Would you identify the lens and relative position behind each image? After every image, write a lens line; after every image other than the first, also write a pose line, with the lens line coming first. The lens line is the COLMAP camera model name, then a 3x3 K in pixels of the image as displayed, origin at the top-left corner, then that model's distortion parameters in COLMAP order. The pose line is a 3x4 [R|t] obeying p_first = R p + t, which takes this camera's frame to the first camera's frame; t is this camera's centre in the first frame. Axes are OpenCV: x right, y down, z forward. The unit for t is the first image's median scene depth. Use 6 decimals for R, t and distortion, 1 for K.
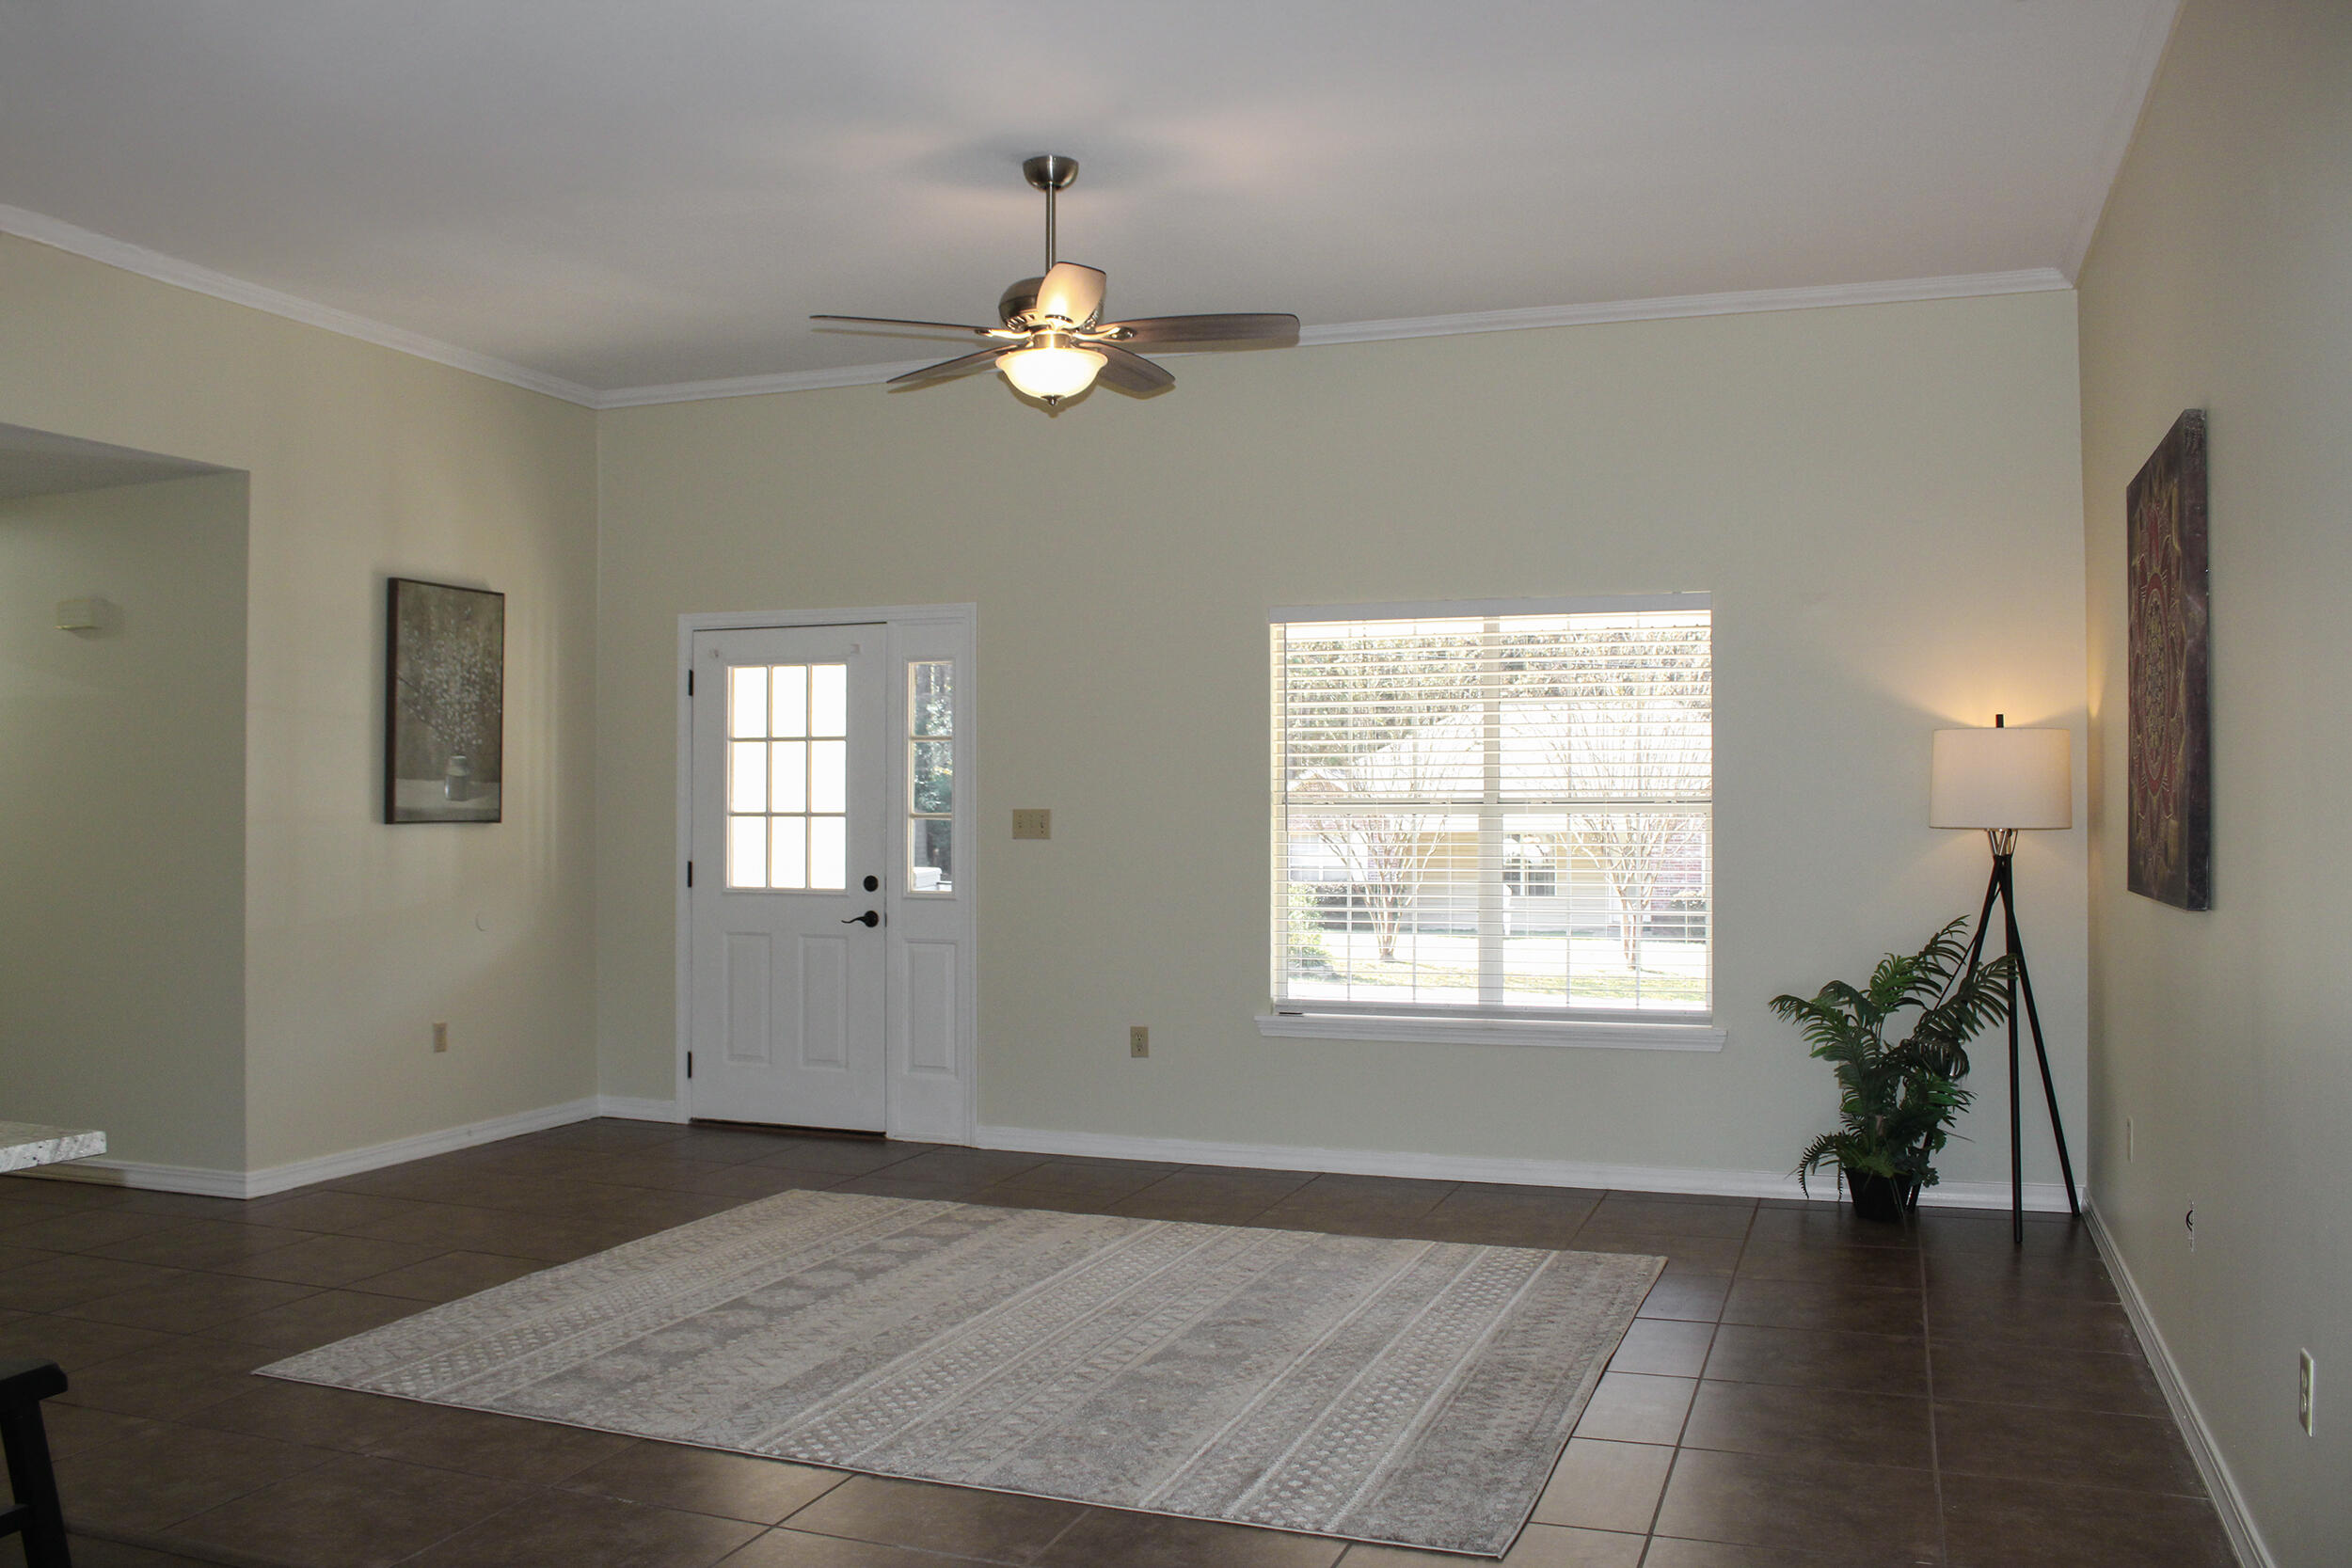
lens RADIAL K [[1961.6, 0, 1168.3], [0, 1961.6, 798.9], [0, 0, 1]] dist [-0.165644, 0.150382]
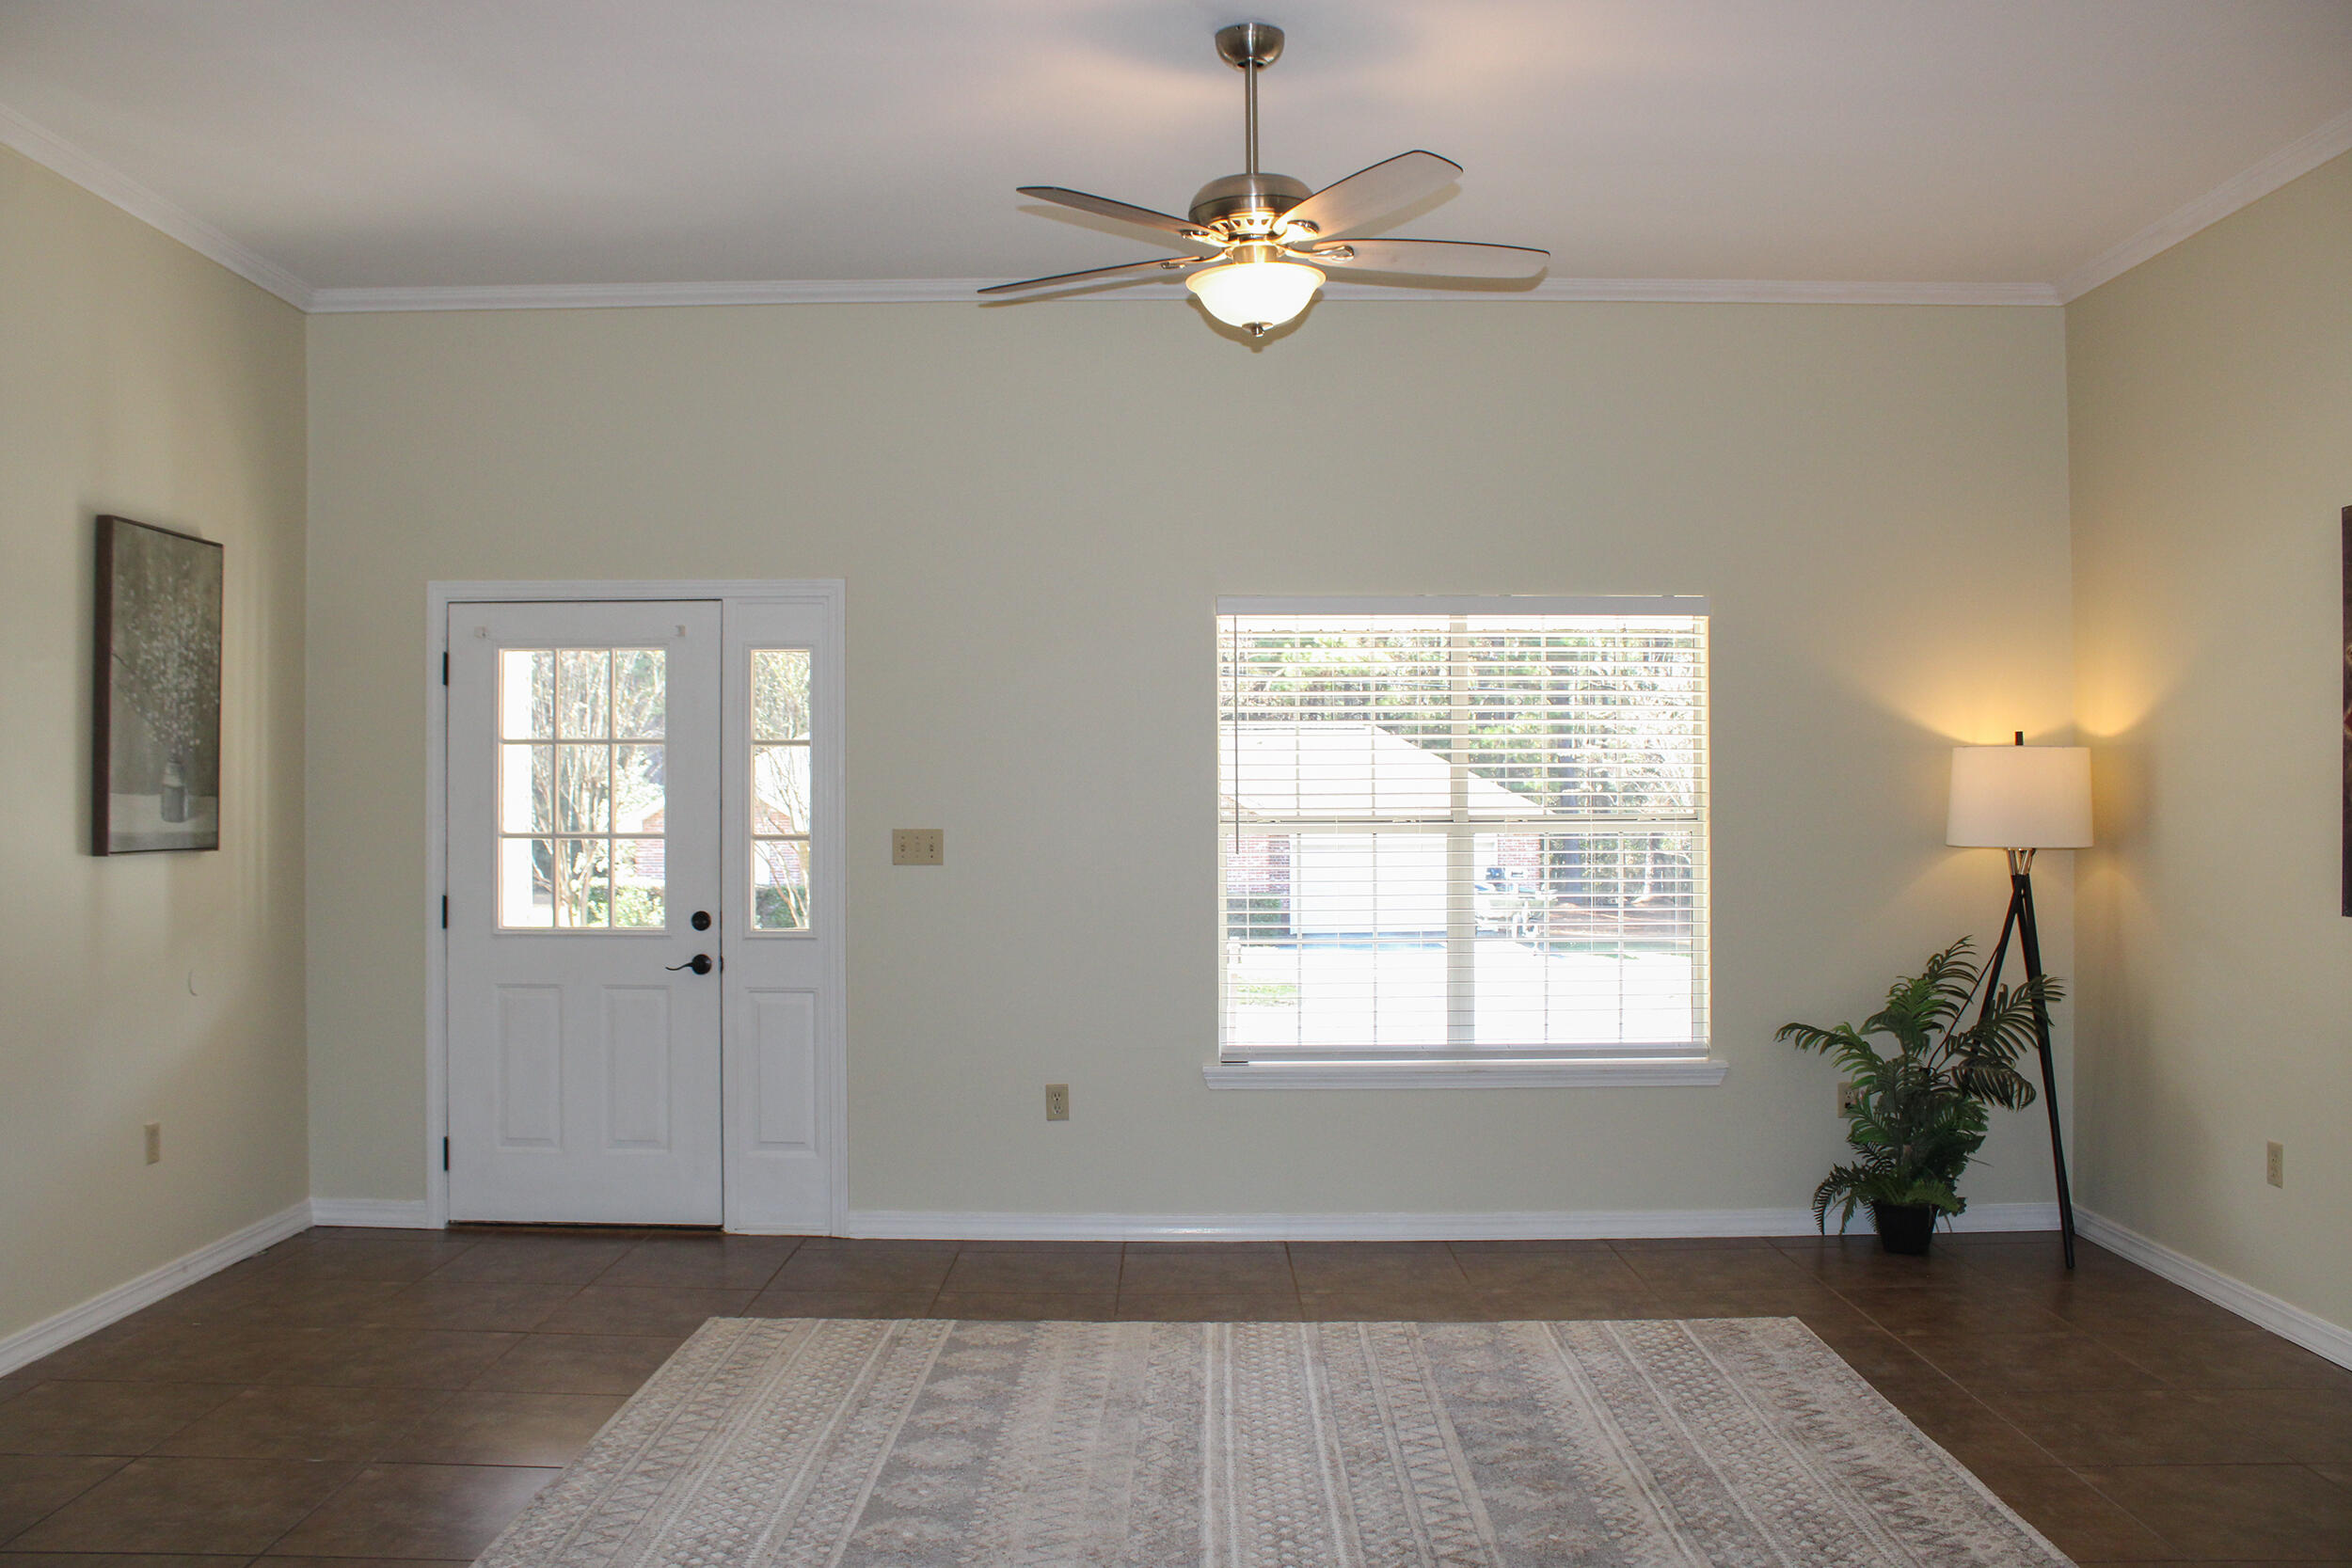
lens RADIAL K [[1961.6, 0, 1168.3], [0, 1961.6, 798.9], [0, 0, 1]] dist [-0.165644, 0.150382]
pose [[0.940267, -0.000389, 0.340439, -0.260145], [-0.000226, 0.999998, 0.001767, -0.009357], [-0.340439, -0.001738, 0.940265, 0.186729]]
